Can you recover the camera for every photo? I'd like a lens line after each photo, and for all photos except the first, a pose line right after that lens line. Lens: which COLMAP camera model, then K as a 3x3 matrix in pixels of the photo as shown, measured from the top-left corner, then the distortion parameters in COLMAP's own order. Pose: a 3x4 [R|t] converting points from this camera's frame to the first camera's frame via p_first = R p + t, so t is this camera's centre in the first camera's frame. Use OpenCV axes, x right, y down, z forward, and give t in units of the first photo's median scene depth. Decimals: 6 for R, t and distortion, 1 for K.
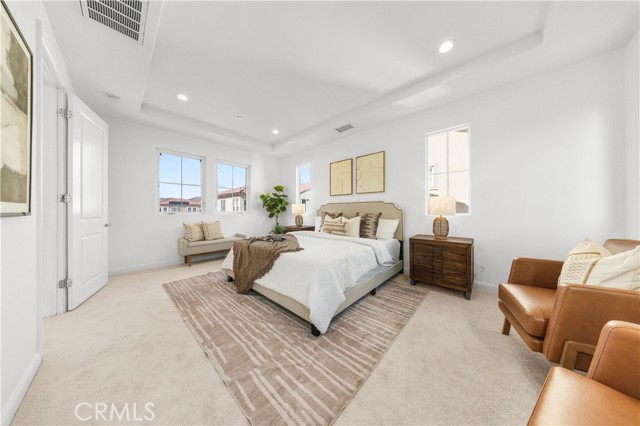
lens RADIAL K [[184.2, 0, 320.2], [0, 184.2, 211.5], [0, 0, 1]] dist [-0.001287, -0.000030]
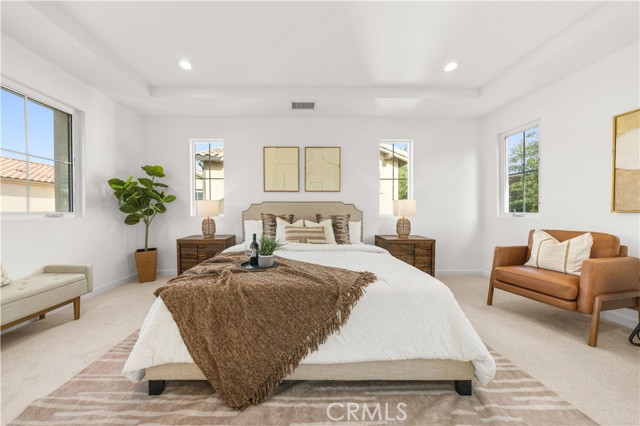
lens RADIAL K [[194.1, 0, 320.0], [0, 194.1, 215.3], [0, 0, 1]] dist [-0.002527, -0.000122]
pose [[0.737031, -0.005909, 0.675833, -0.378201], [-0.002876, 0.999925, 0.011878, -0.000193], [-0.675853, -0.010698, 0.736959, 0.351833]]
